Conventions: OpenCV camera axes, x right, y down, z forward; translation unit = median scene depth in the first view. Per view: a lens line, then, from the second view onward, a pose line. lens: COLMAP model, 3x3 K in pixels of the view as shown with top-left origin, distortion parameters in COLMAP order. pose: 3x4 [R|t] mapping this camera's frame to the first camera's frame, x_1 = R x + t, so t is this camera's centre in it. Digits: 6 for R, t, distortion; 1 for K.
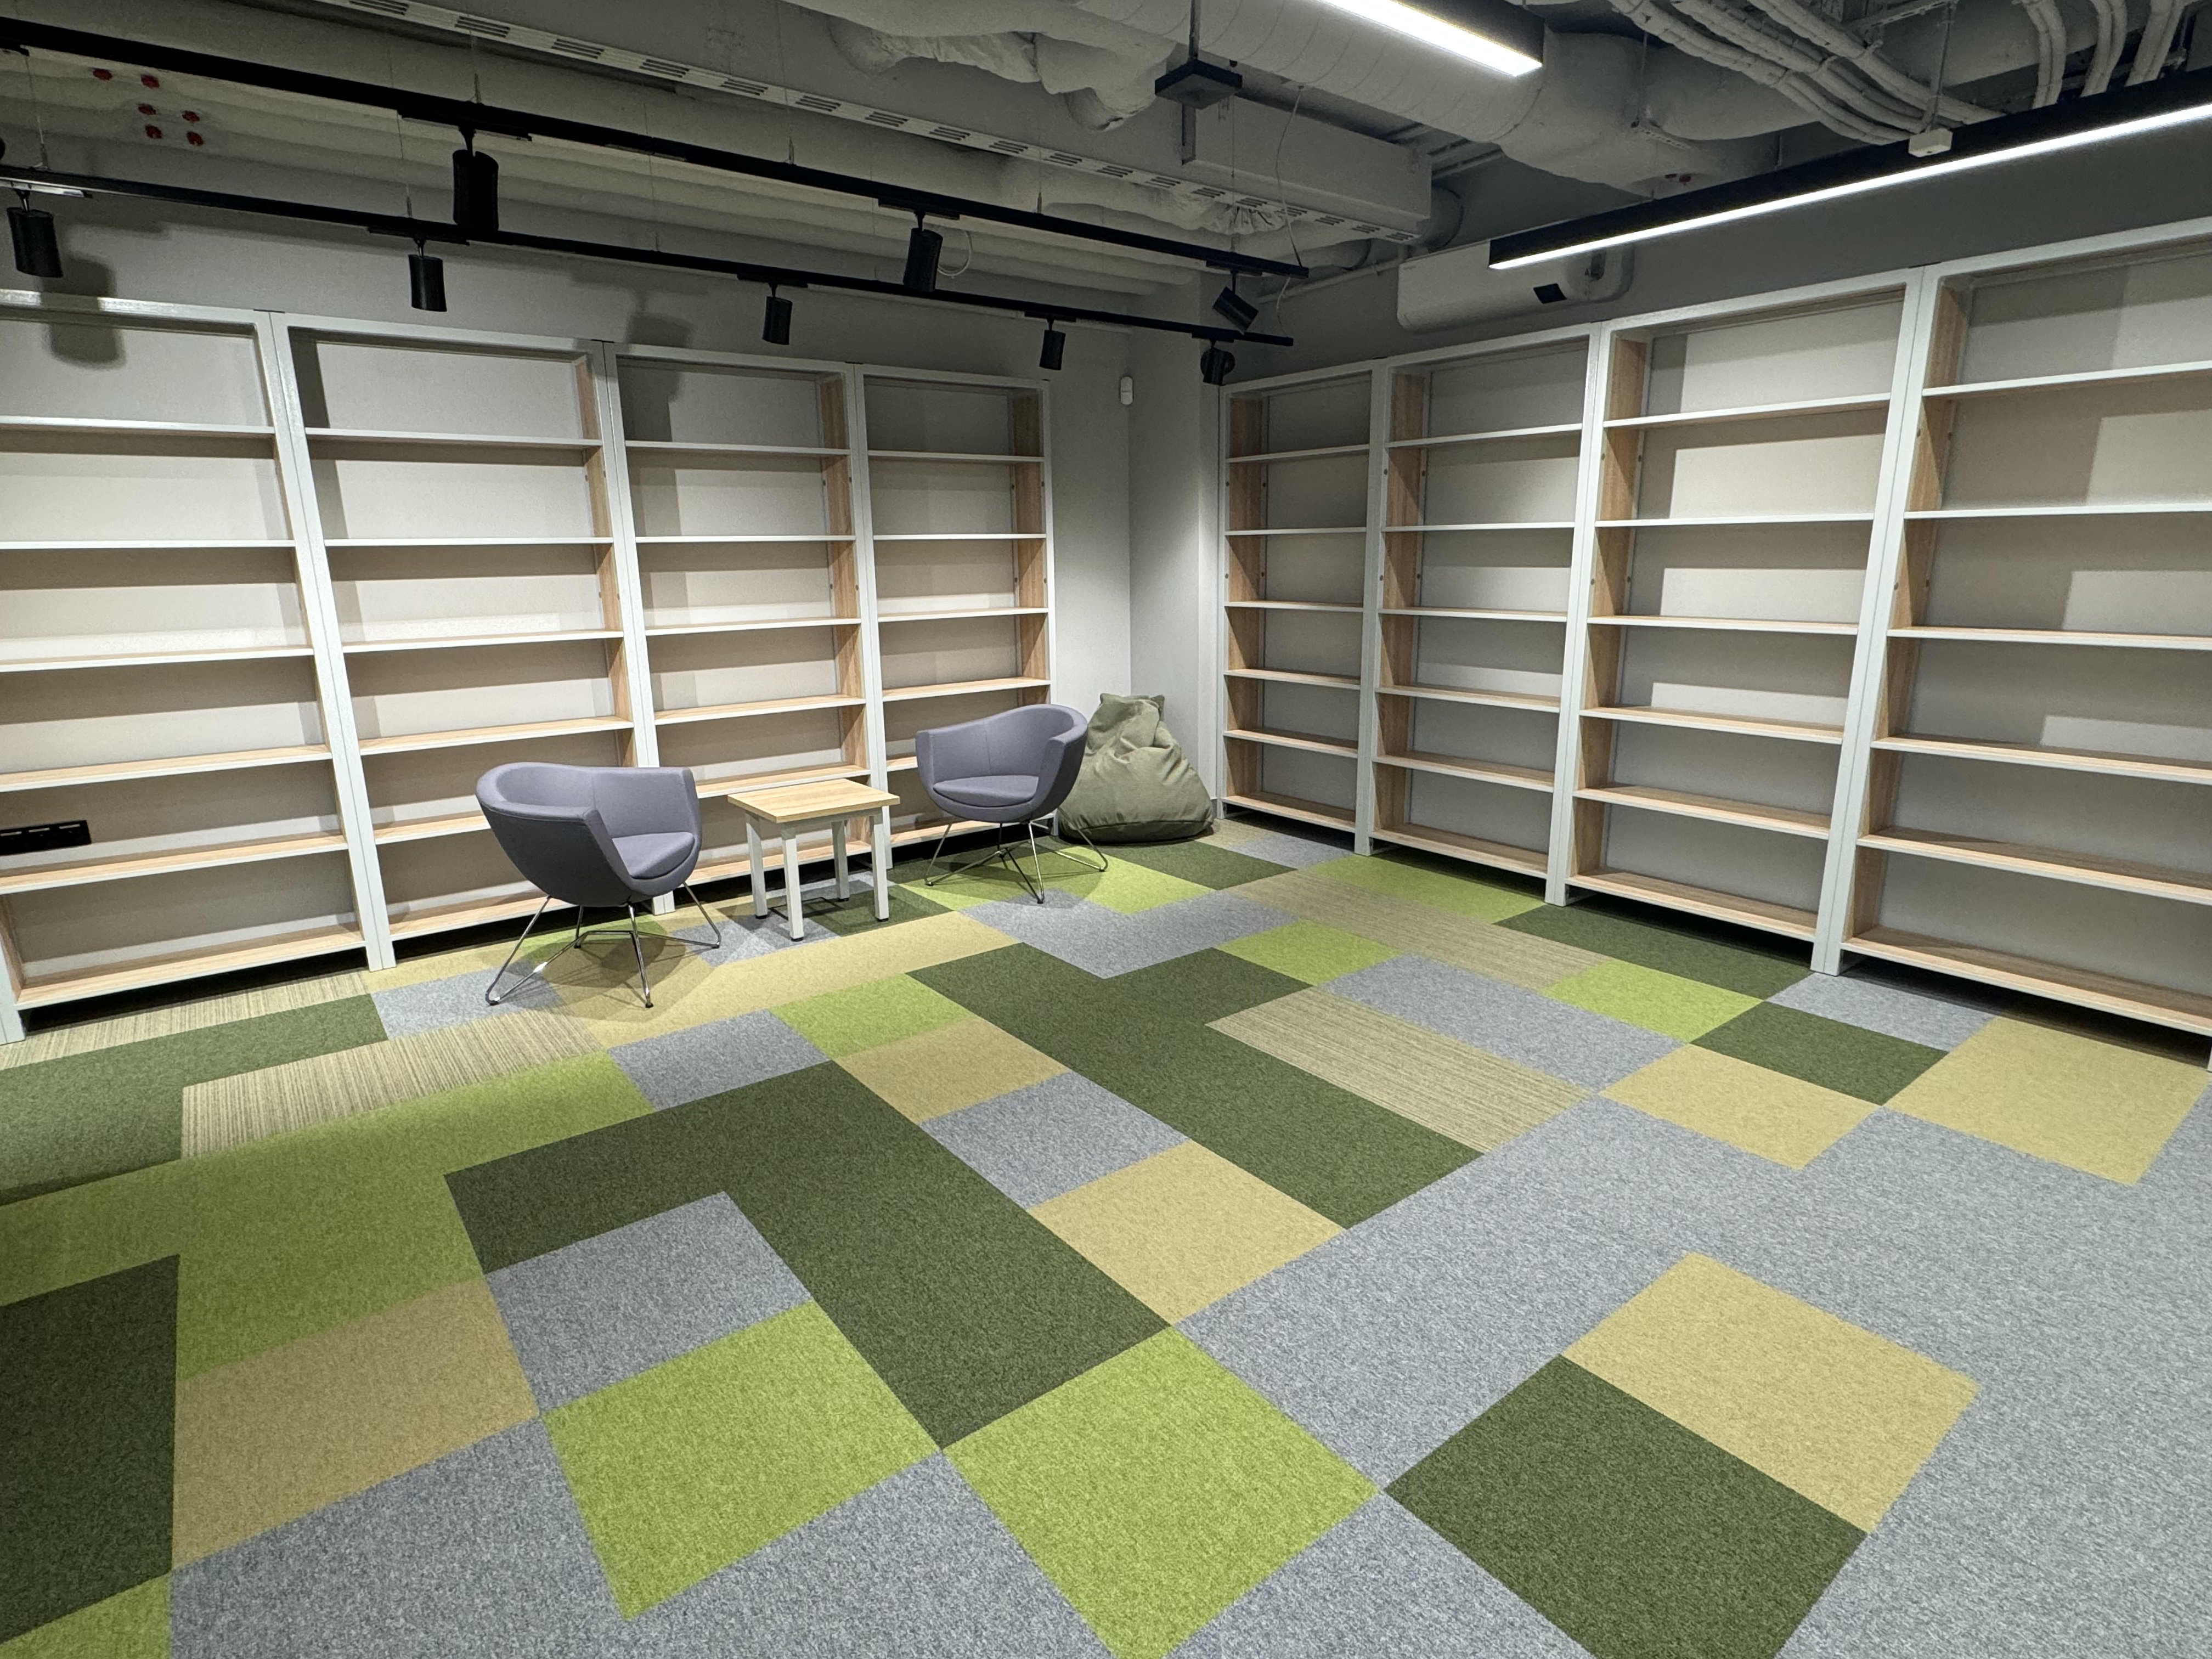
lens RADIAL K [[1138.3, 0, 1102.9], [0, 1138.3, 818.9], [0, 0, 1]] dist [-0.002724, 0.000147]
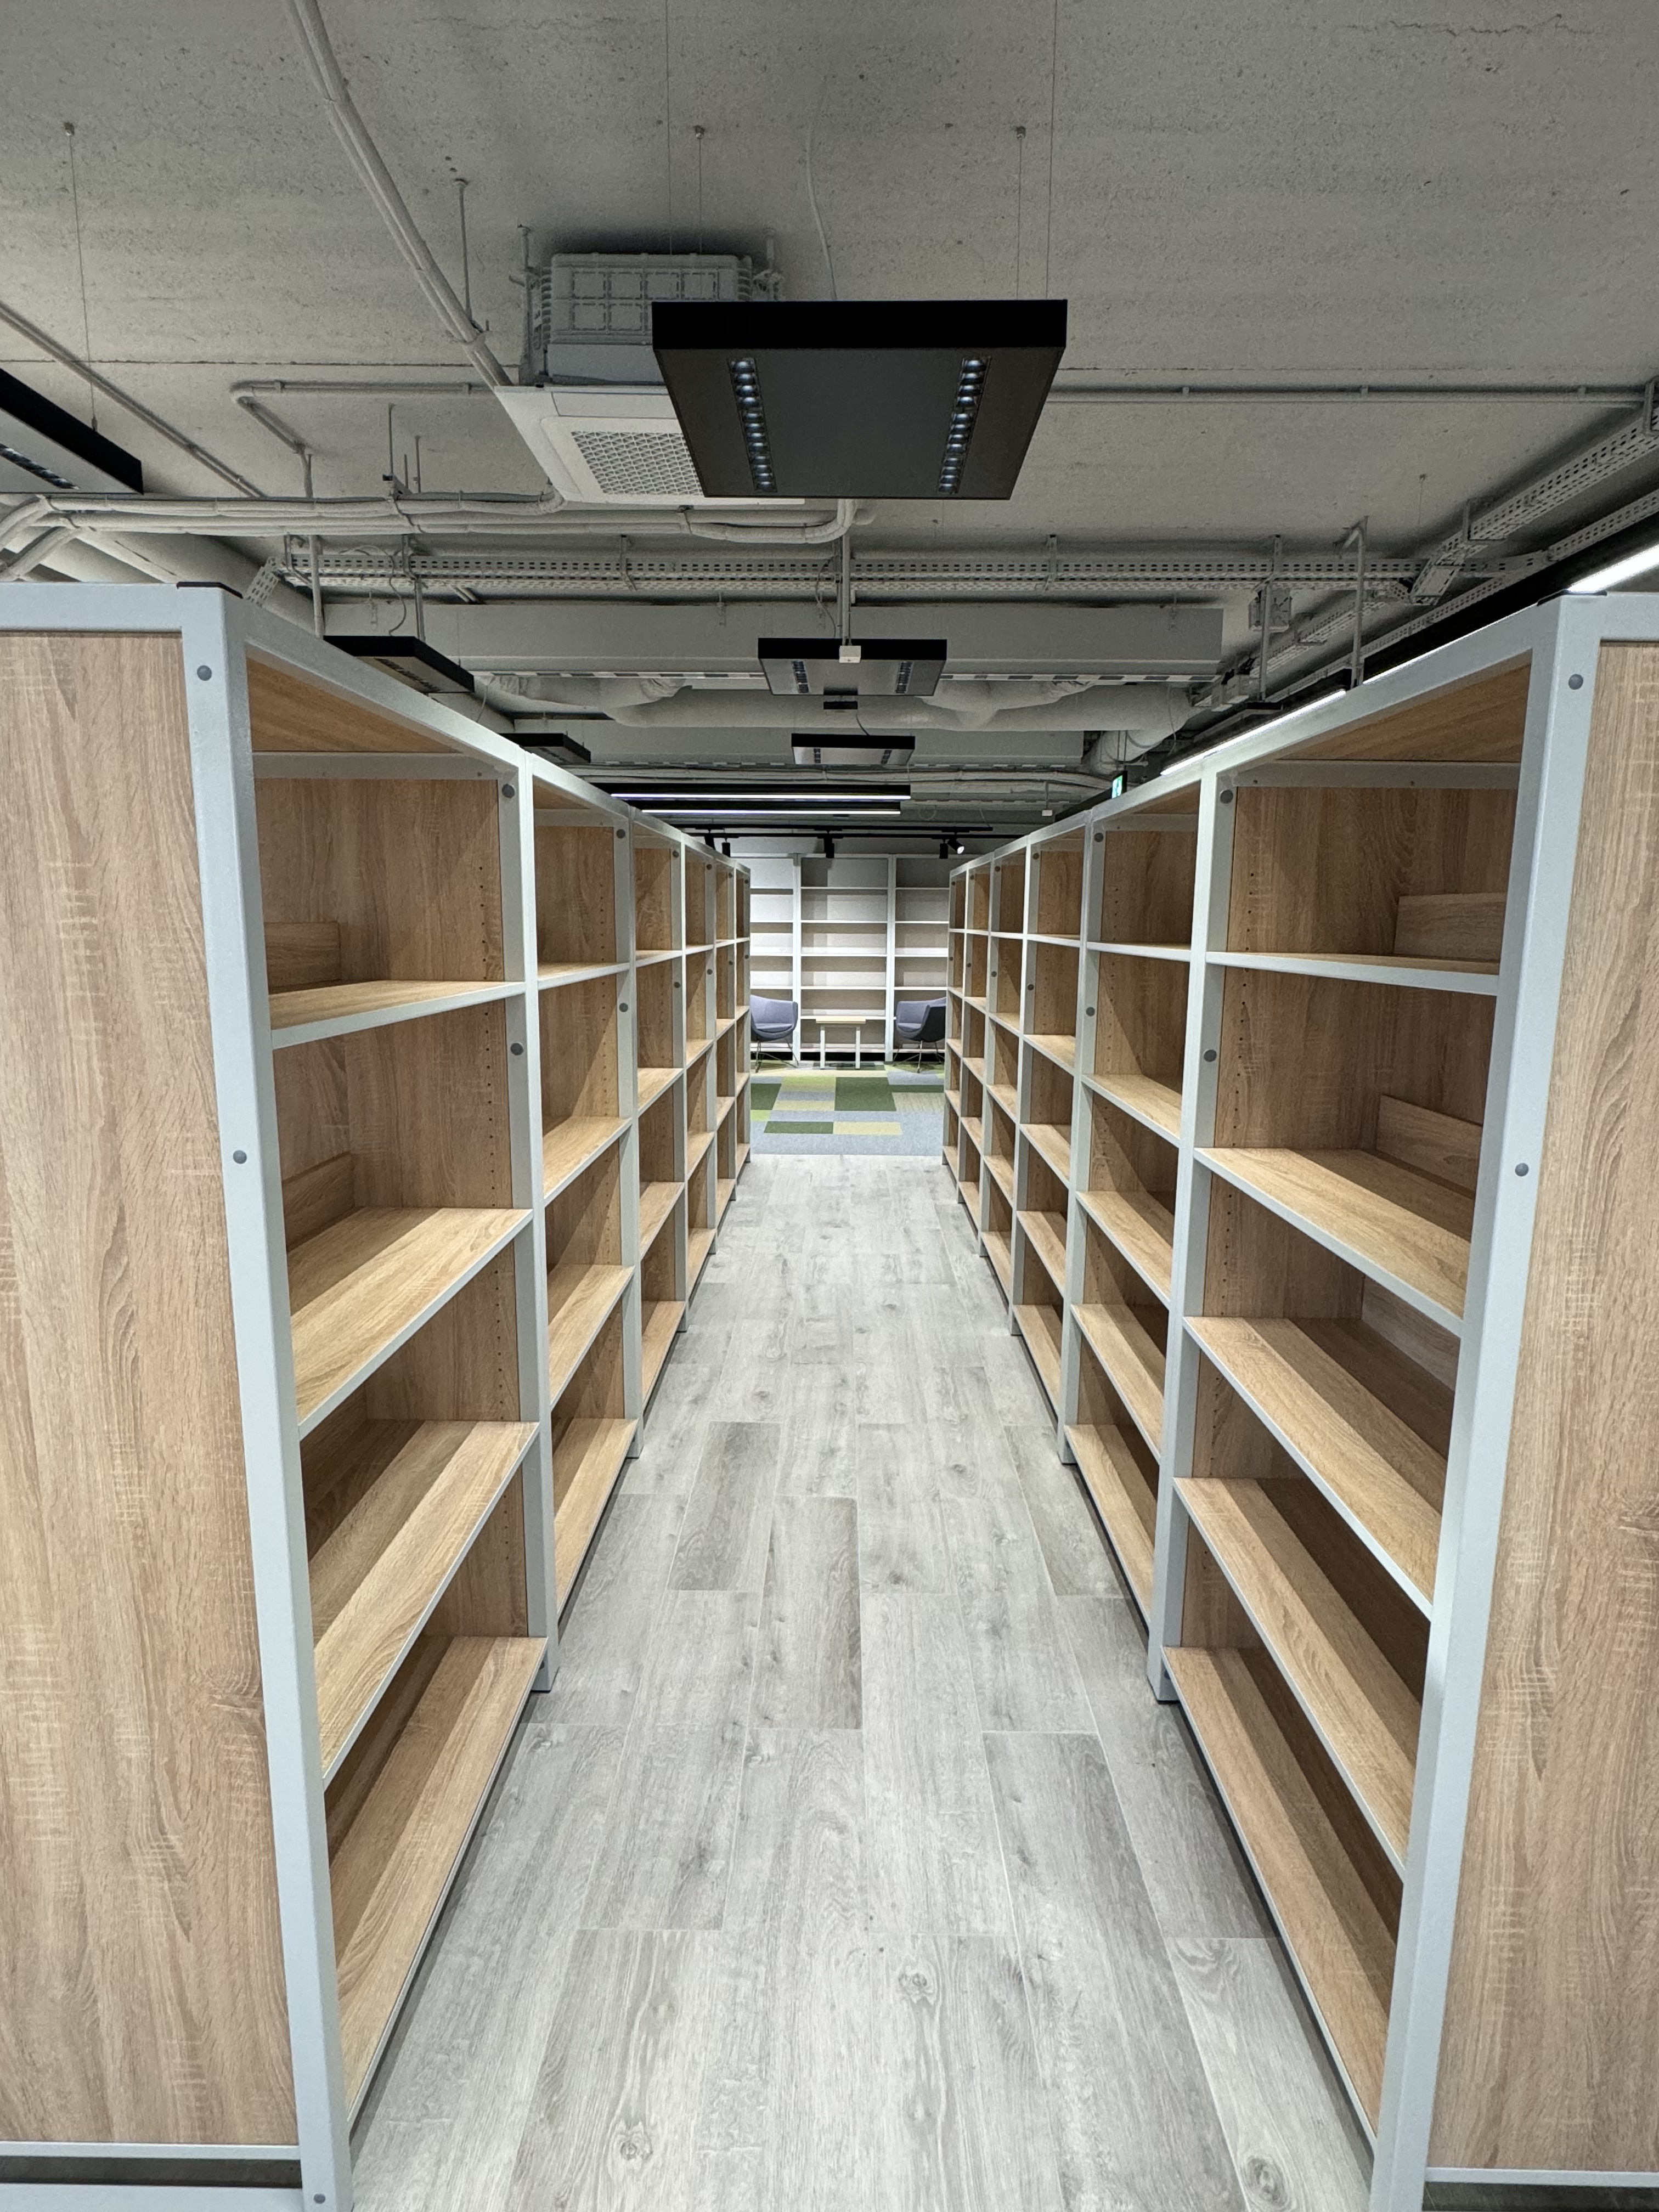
lens RADIAL K [[1138.3, 0, 828.0], [0, 1138.3, 1103.3], [0, 0, 1]] dist [-0.002724, 0.000147]
pose [[0.798723, 0.122806, -0.589033, 1.522706], [-0.160863, 0.986899, -0.012373, 0.244470], [0.579797, 0.104636, 0.808014, -1.316682]]
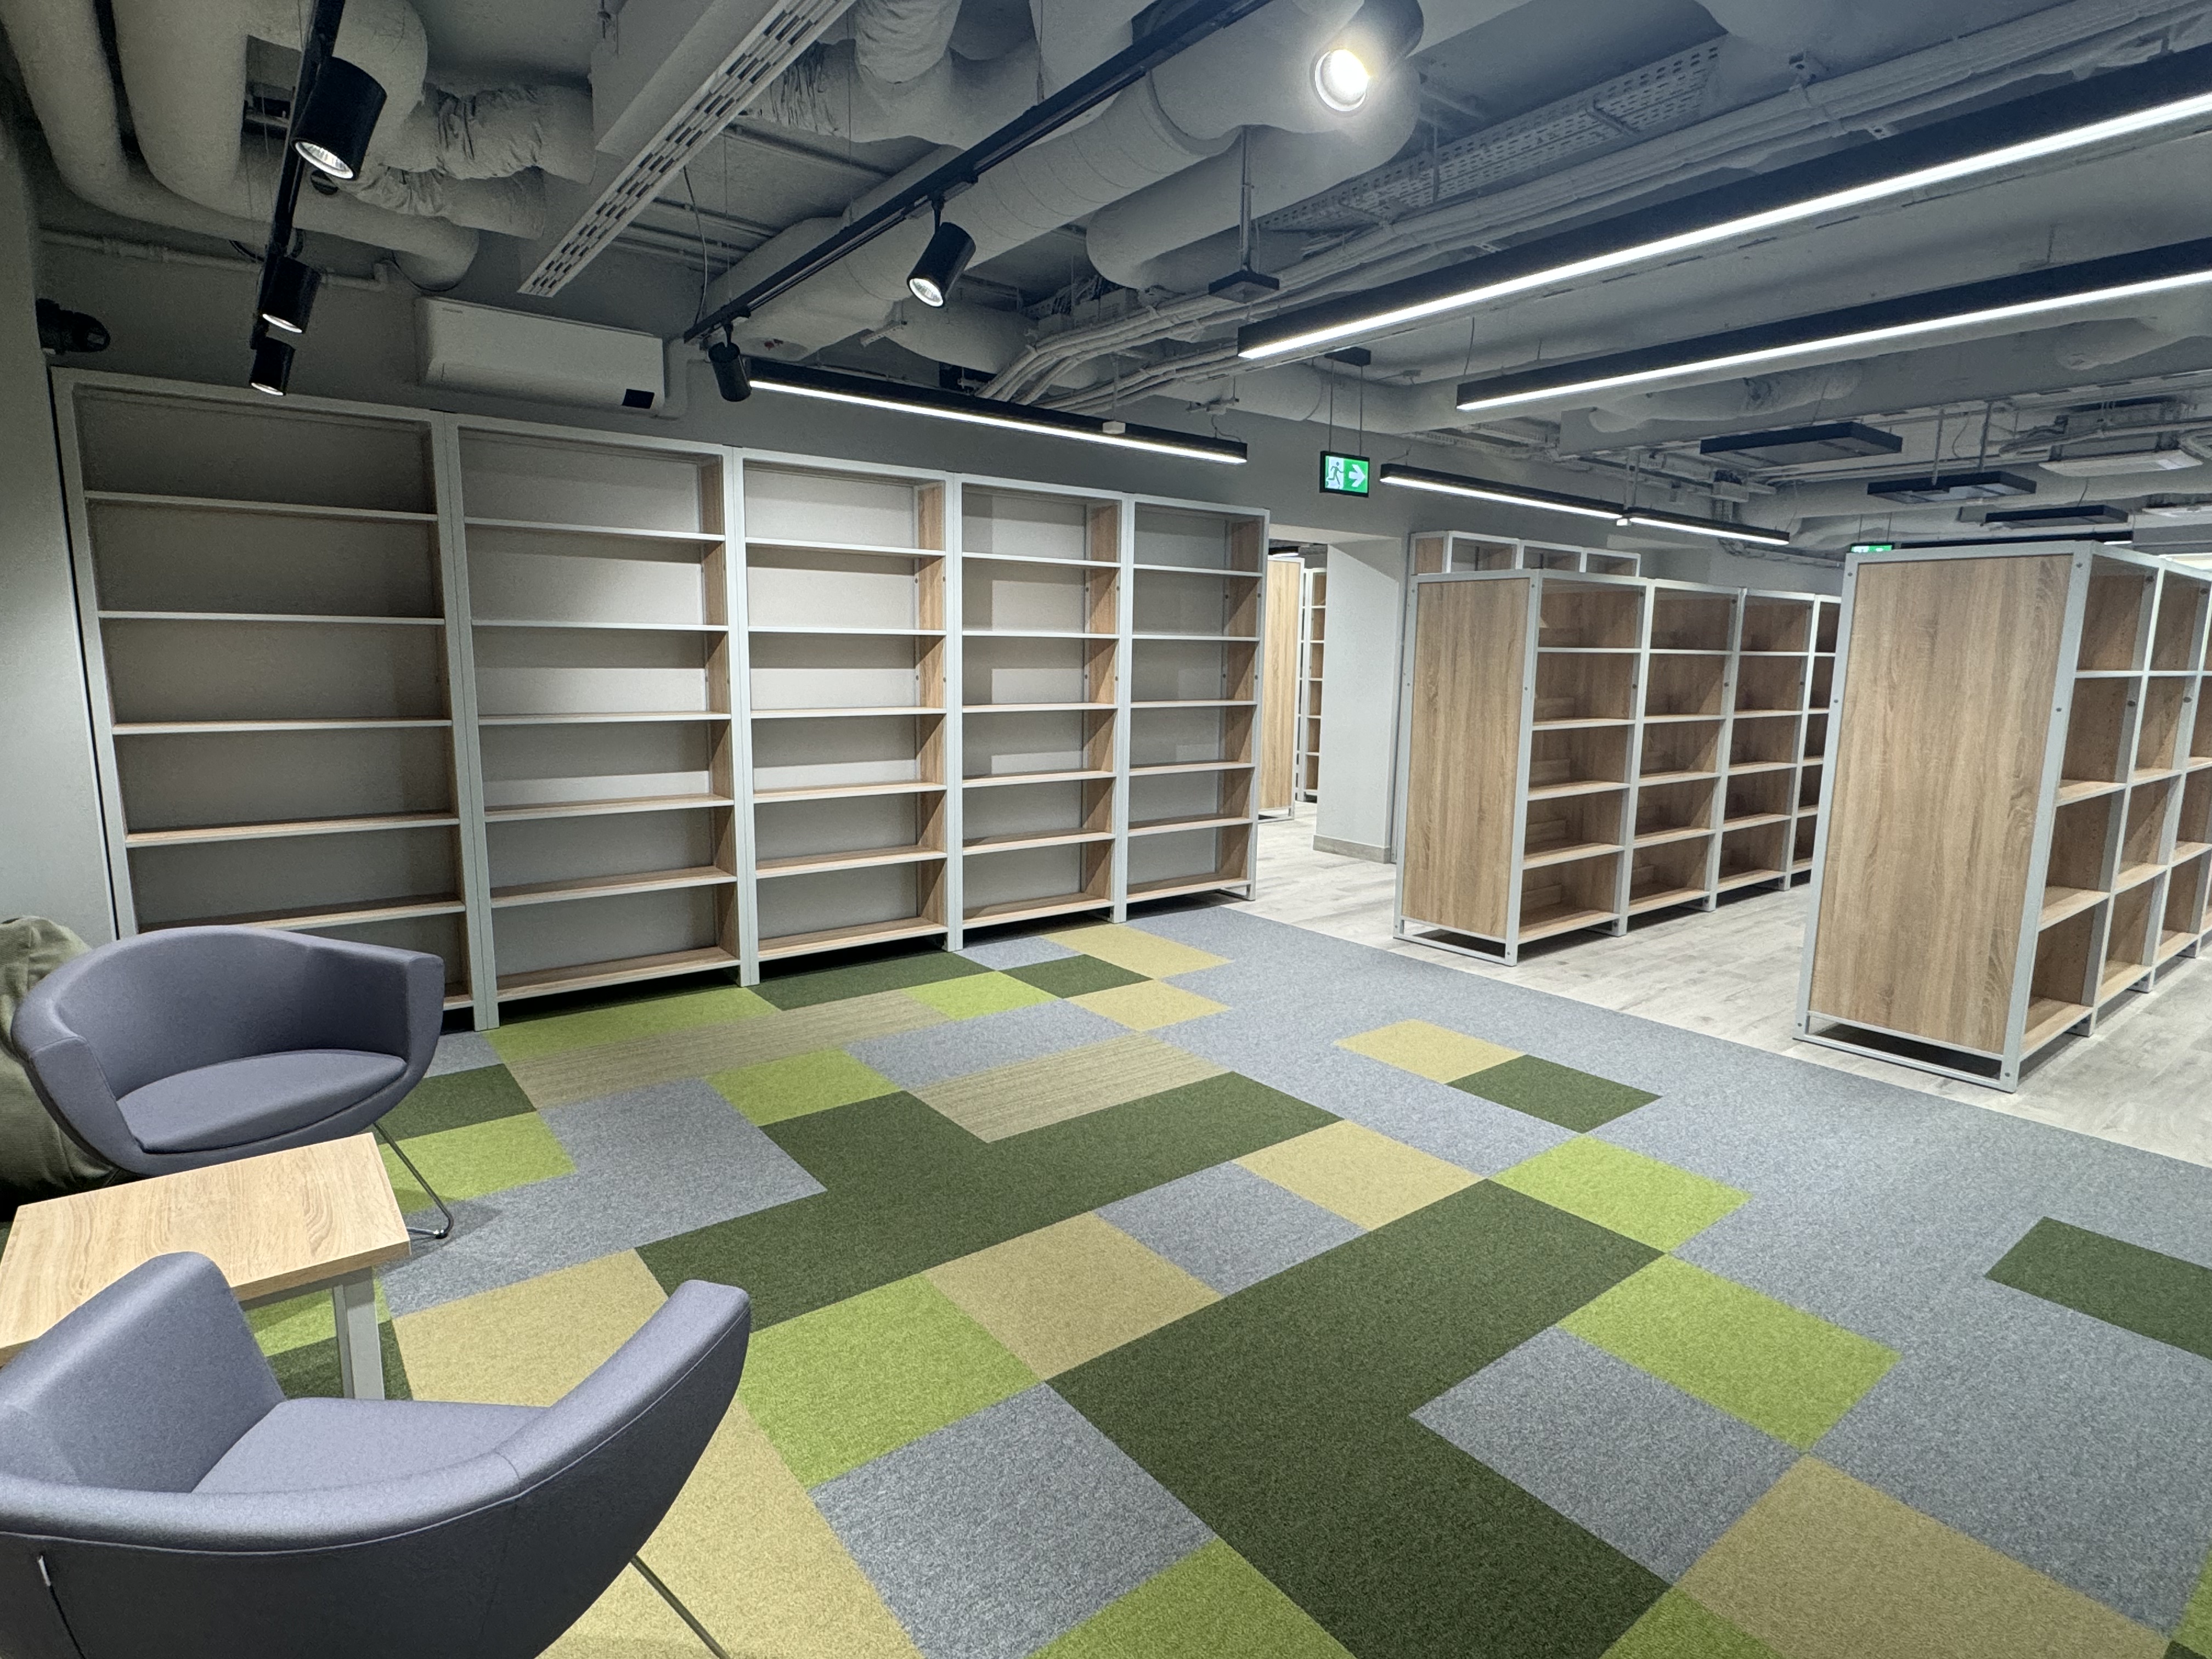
lens RADIAL K [[1138.3, 0, 1081.3], [0, 1138.3, 837.7], [0, 0, 1]] dist [-0.002724, 0.000147]
pose [[0.012498, -0.151053, 0.988447, -0.754599], [0.217570, 0.965250, 0.144757, -0.173864], [-0.975965, 0.213248, 0.044928, 0.764616]]
